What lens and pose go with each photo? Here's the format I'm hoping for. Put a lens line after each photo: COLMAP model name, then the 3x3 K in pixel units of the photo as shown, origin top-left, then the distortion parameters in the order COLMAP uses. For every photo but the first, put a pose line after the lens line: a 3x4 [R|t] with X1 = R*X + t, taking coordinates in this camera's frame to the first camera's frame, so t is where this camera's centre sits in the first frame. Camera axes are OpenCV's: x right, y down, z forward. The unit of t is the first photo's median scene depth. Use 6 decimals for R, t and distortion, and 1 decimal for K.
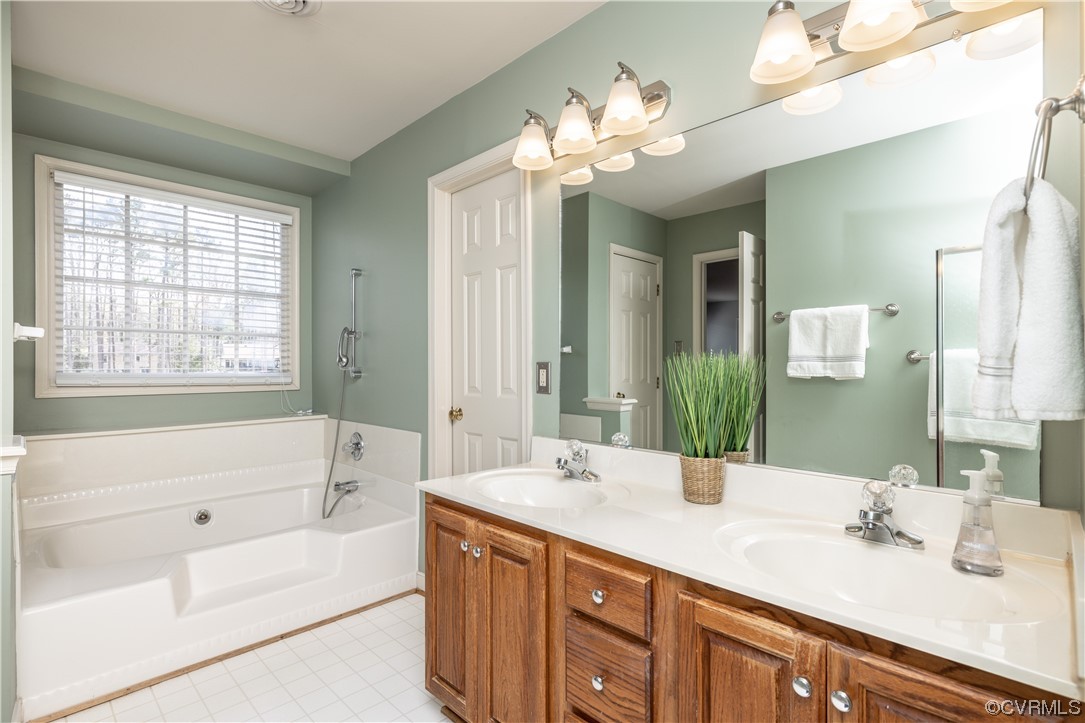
lens RADIAL K [[527.0, 0, 542.5], [0, 527.0, 361.5], [0, 0, 1]] dist [-0.000252, 0.000194]
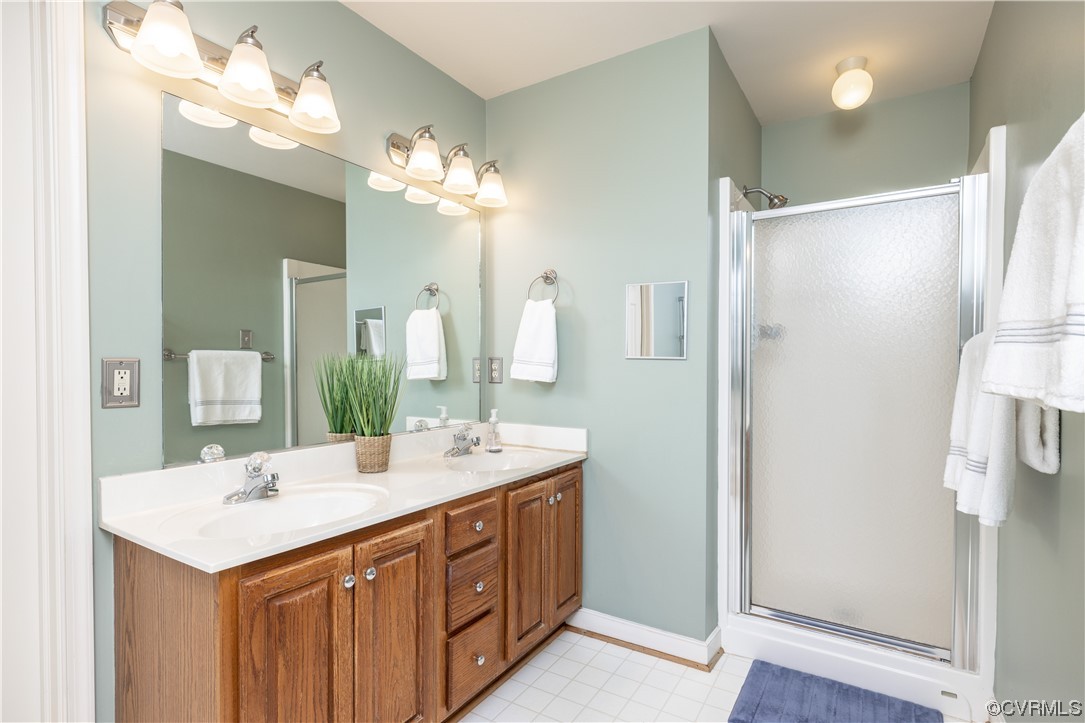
lens RADIAL K [[527.0, 0, 542.5], [0, 527.0, 361.5], [0, 0, 1]] dist [-0.000252, 0.000194]
pose [[-0.203557, -0.002173, 0.979061, -1.091183], [-0.005870, 0.999982, 0.000999, 0.002291], [-0.979046, -0.005543, -0.203566, 0.935425]]
